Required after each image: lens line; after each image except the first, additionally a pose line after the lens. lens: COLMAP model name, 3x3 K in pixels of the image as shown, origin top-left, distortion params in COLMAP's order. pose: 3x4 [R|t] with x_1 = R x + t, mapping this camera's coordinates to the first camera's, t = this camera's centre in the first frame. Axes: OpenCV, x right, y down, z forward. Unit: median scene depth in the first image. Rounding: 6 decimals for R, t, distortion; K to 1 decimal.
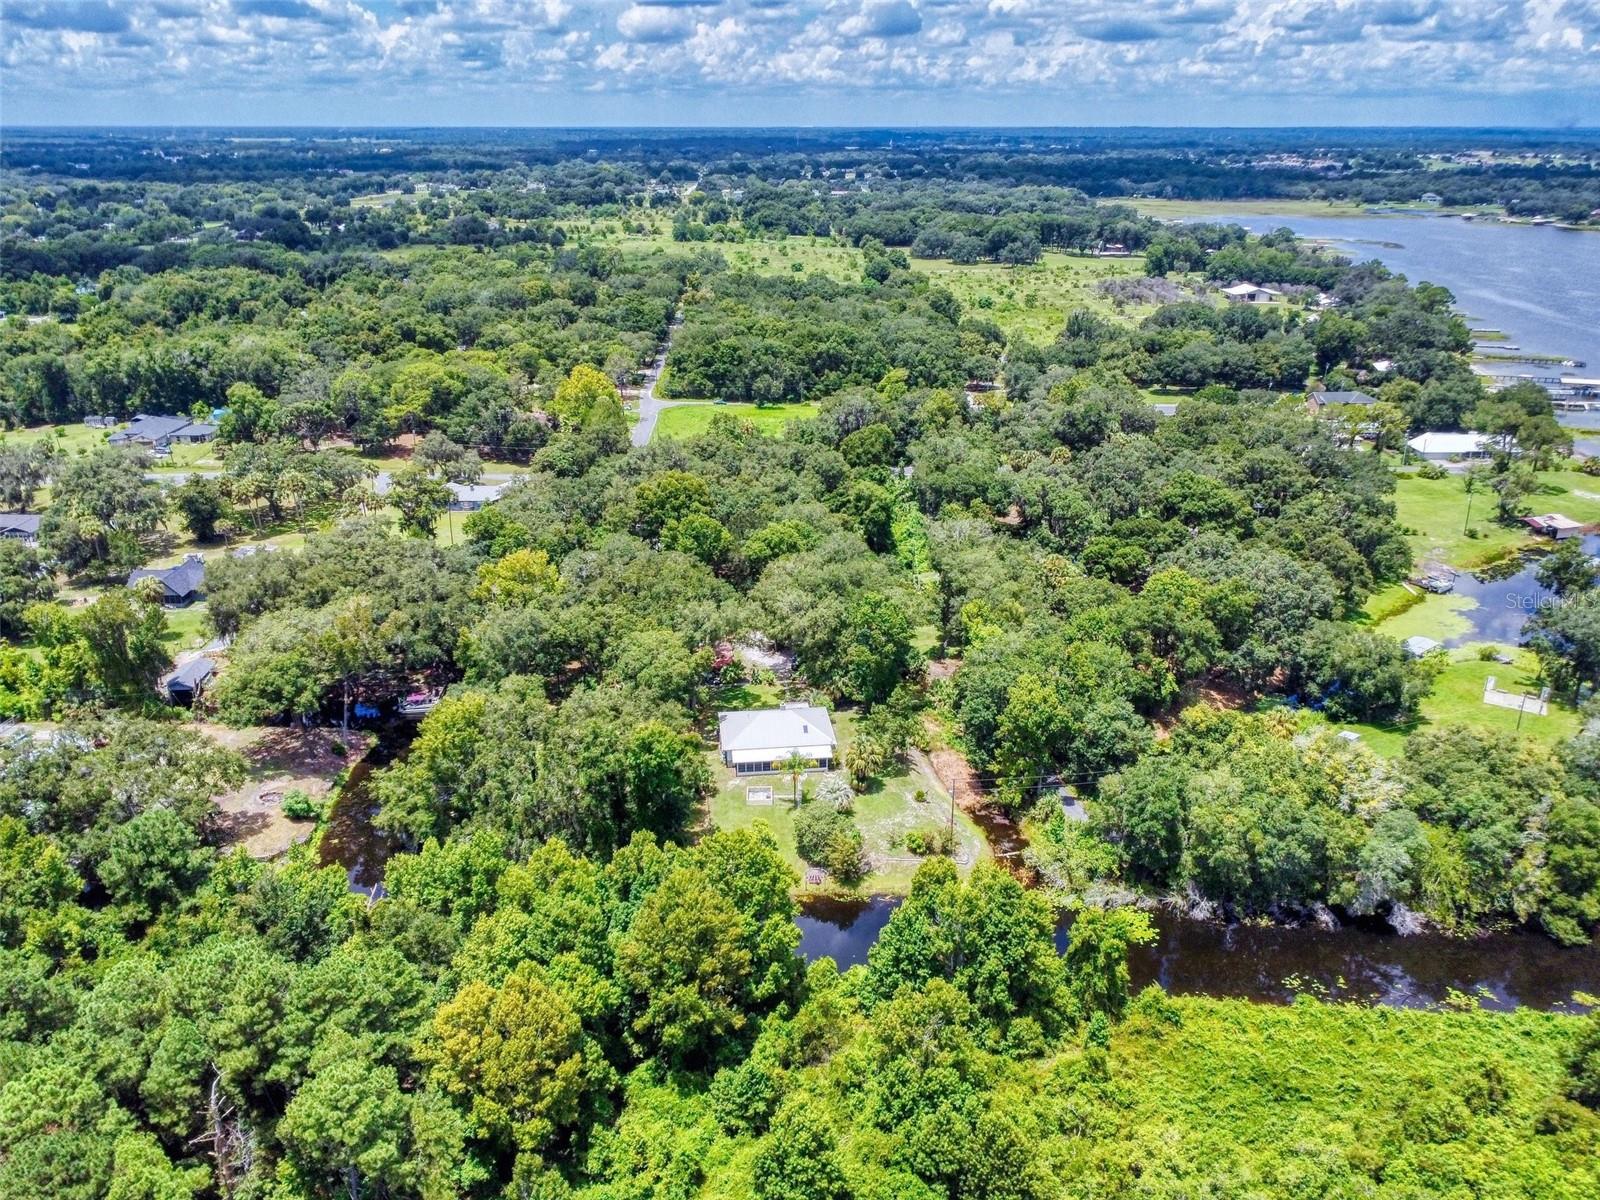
lens RADIAL K [[1212.0, 0, 802.7], [0, 1212.0, 611.9], [0, 0, 1]] dist [0.006324, -0.002525]
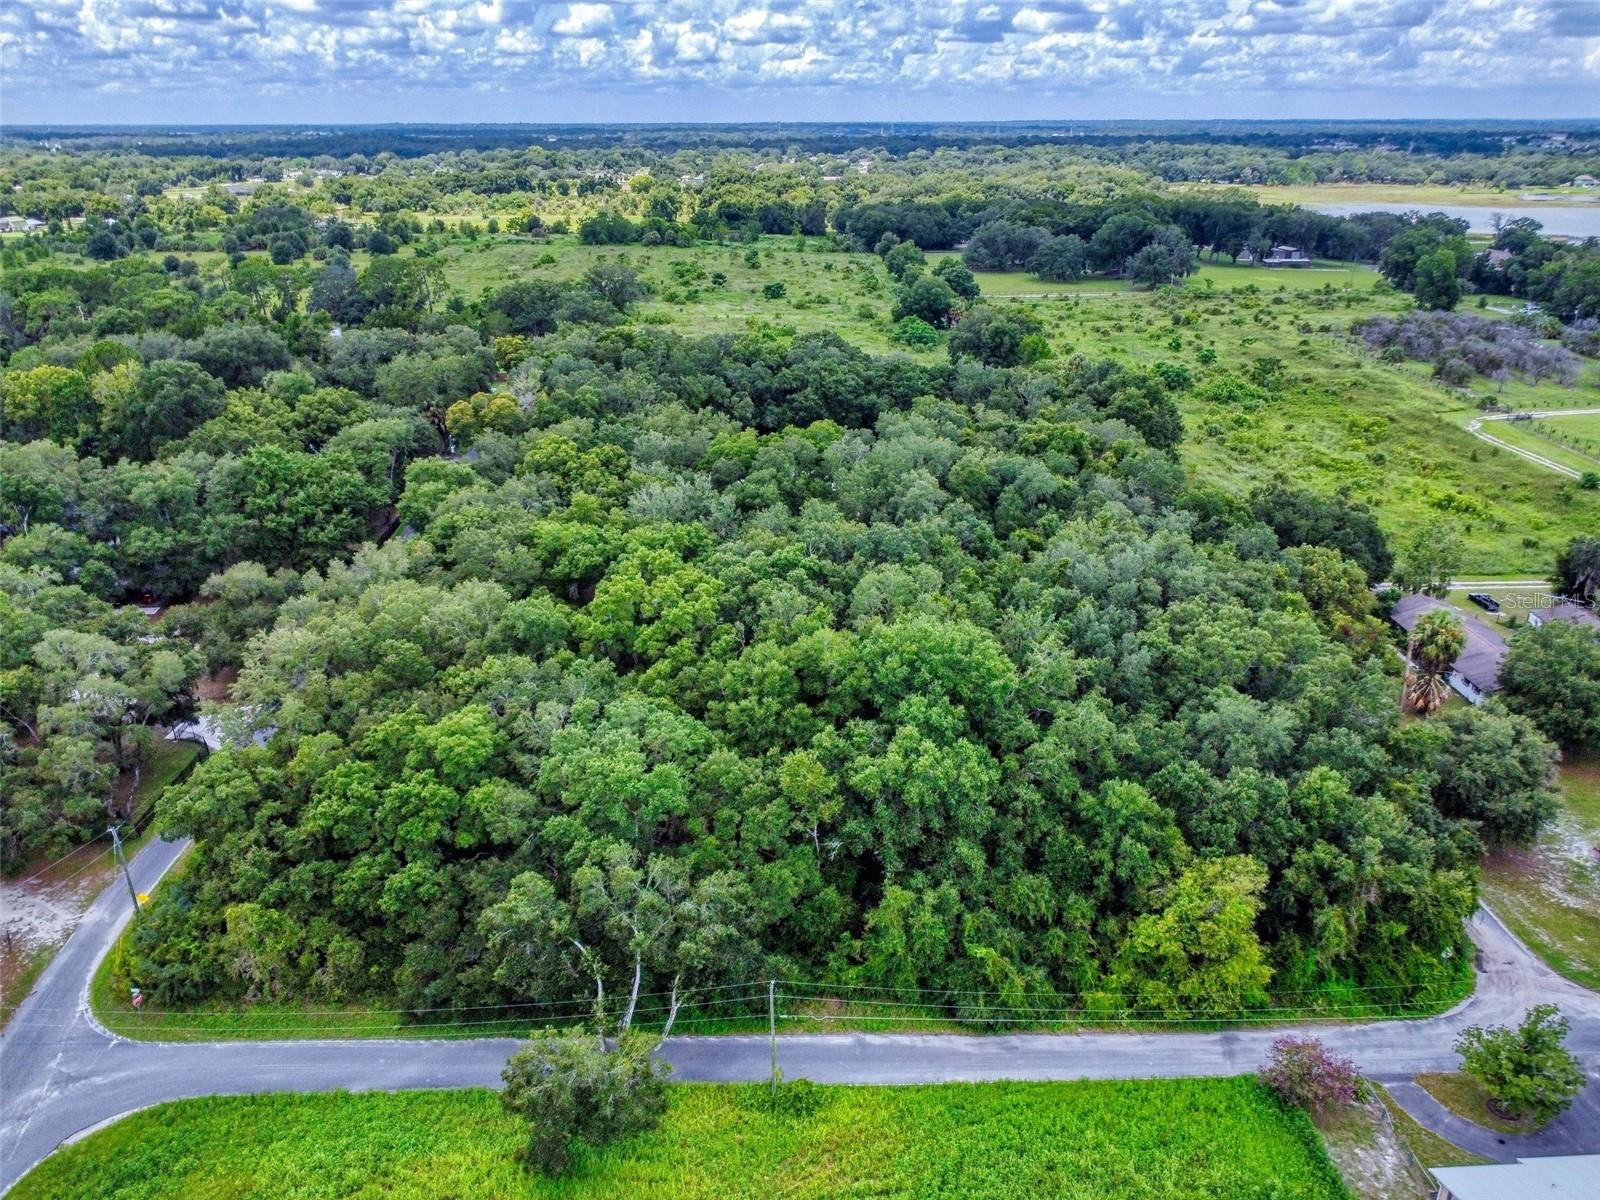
lens RADIAL K [[1212.0, 0, 793.2], [0, 1212.0, 604.7], [0, 0, 1]] dist [0.006324, -0.002525]
pose [[0.999971, -0.006480, 0.004023, 0.001097], [0.006493, 0.999974, -0.003233, -0.119224], [-0.004002, 0.003259, 0.999987, 0.381124]]
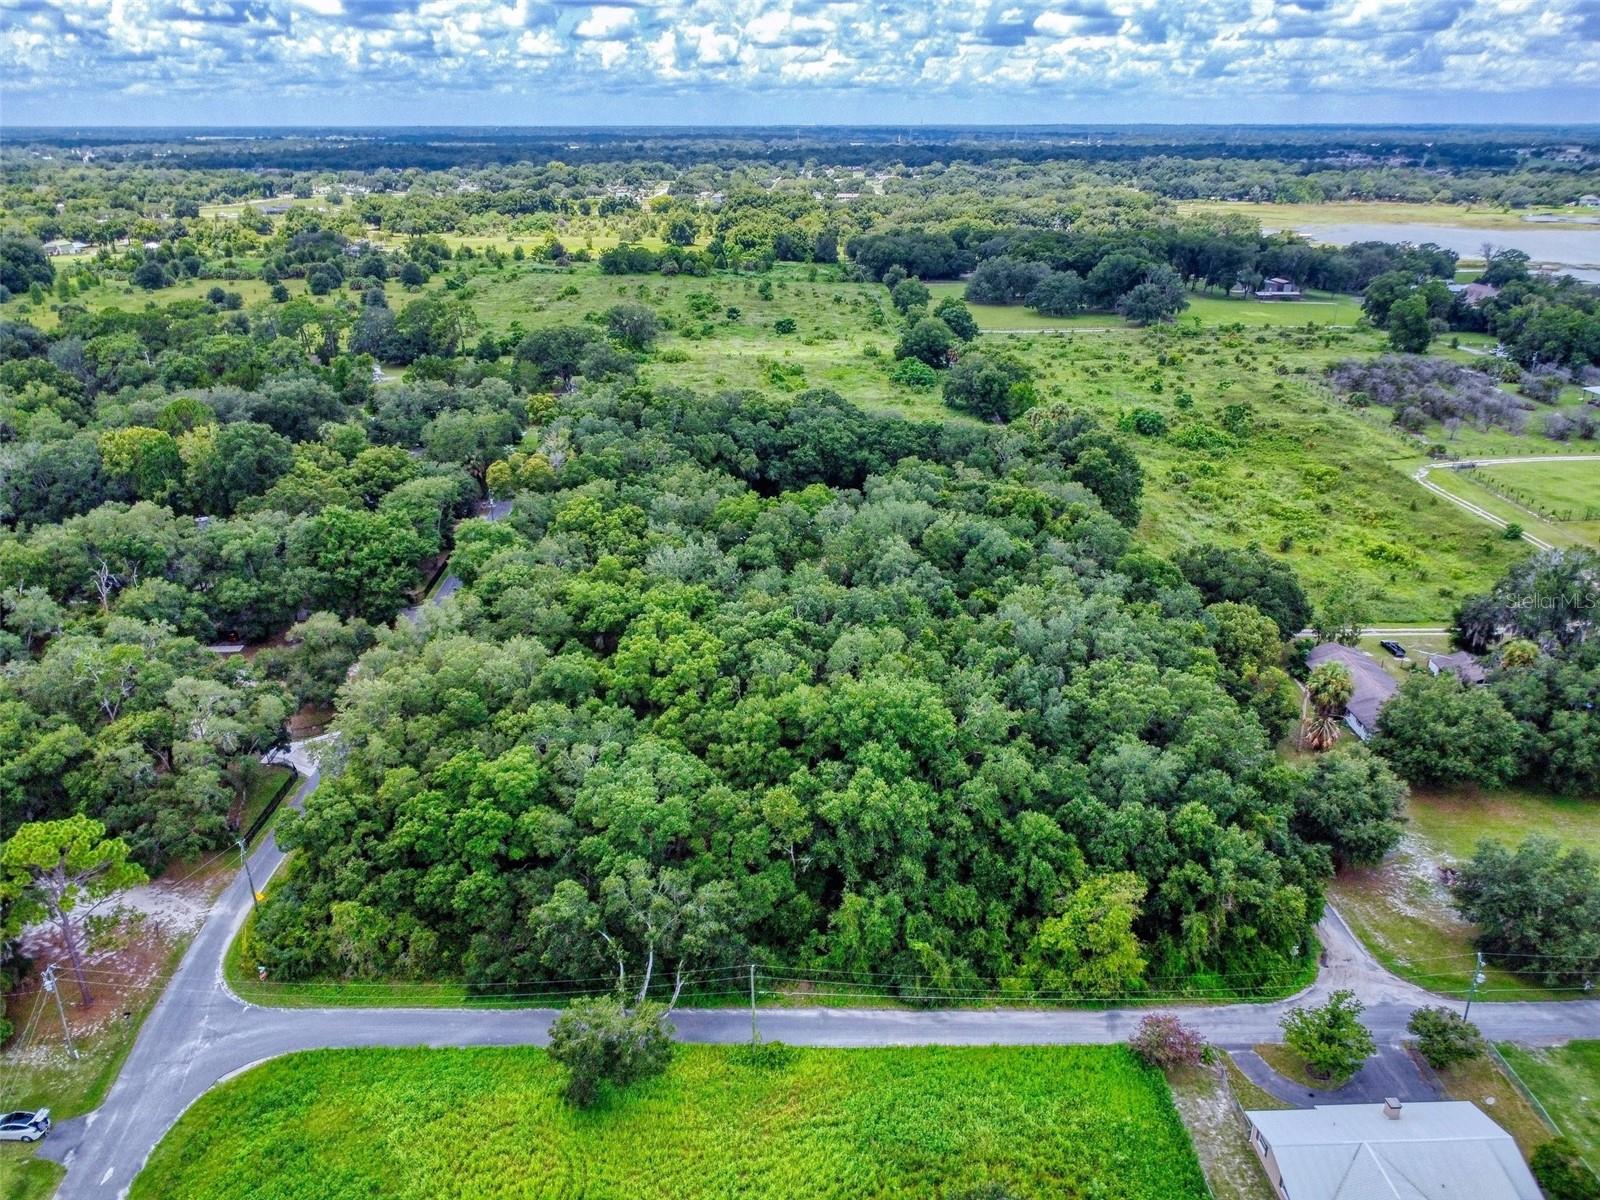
lens RADIAL K [[1212.0, 0, 795.7], [0, 1212.0, 601.8], [0, 0, 1]] dist [0.006324, -0.002525]
pose [[0.999972, 0.001334, -0.007431, 0.004786], [-0.001386, 0.999974, -0.007025, -0.126286], [0.007421, 0.007035, 0.999948, 0.352424]]
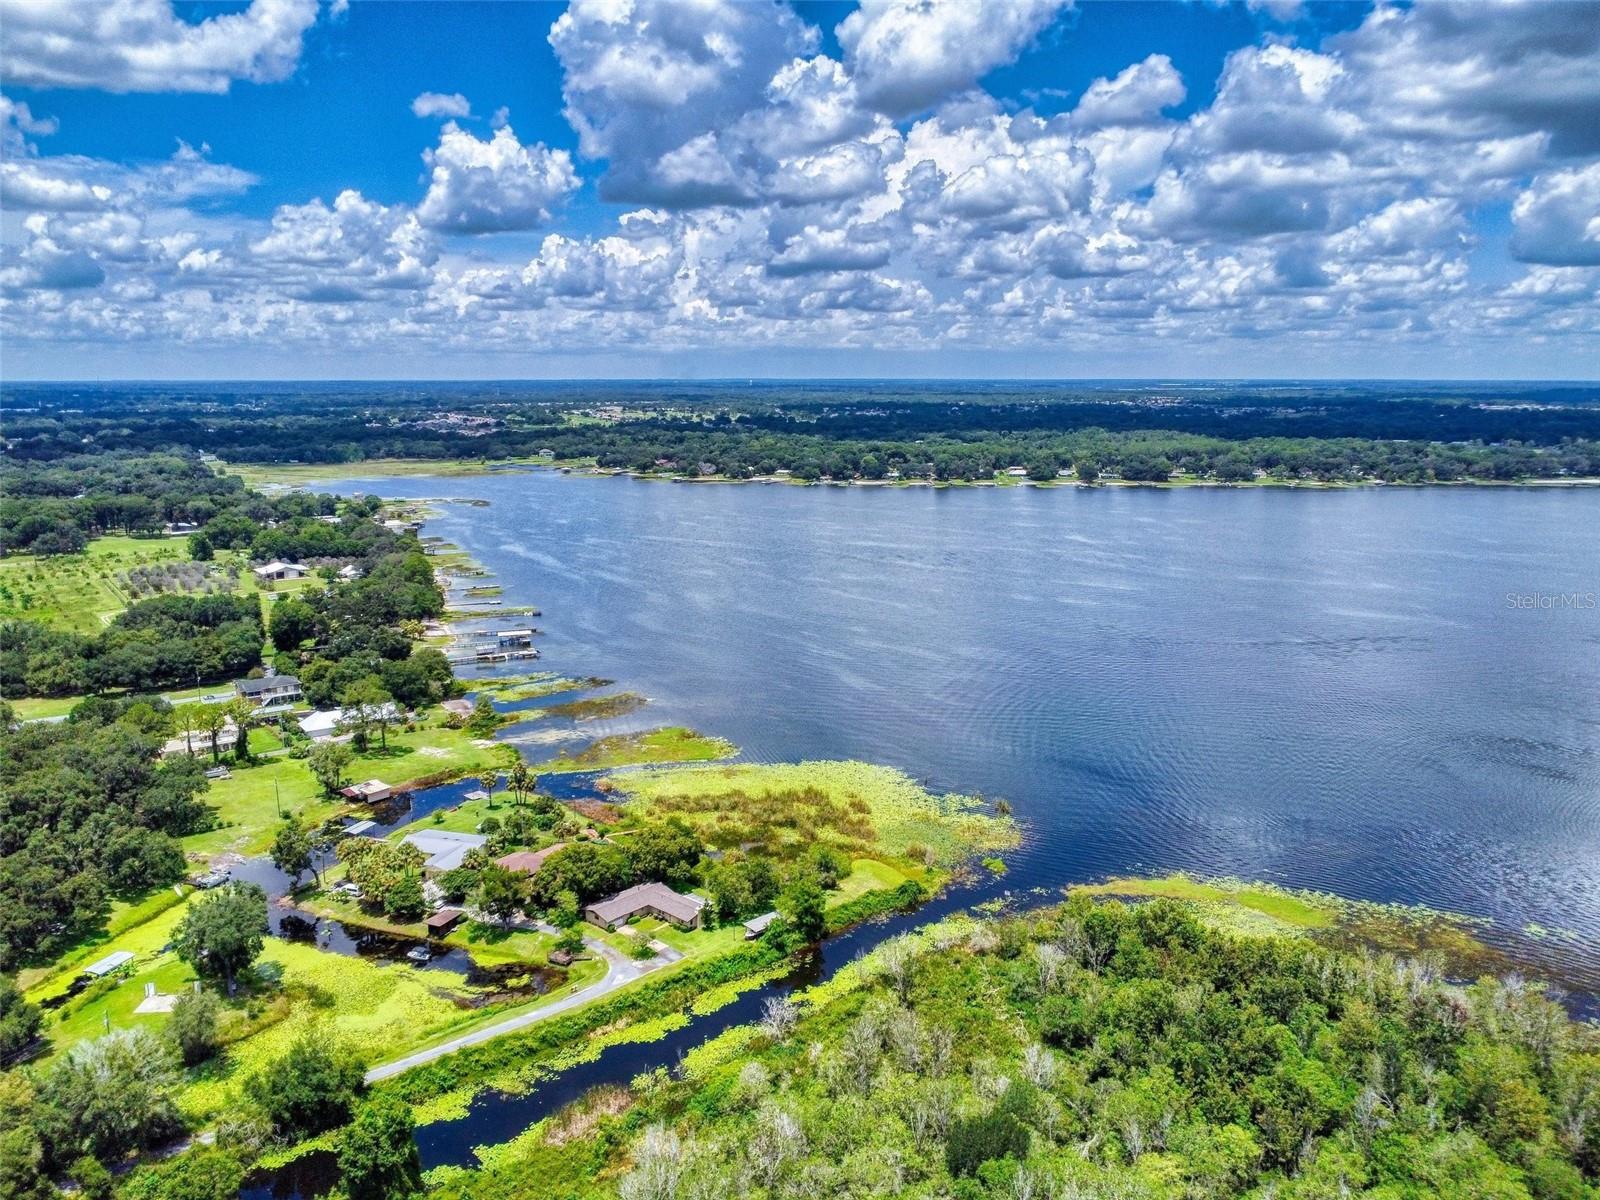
lens RADIAL K [[1212.0, 0, 801.4], [0, 1212.0, 591.1], [0, 0, 1]] dist [0.006324, -0.002525]
pose [[0.825941, -0.101586, 0.554529, 0.116344], [0.213718, 0.966631, -0.141241, -0.001774], [-0.521677, 0.235169, 0.820091, -0.063697]]
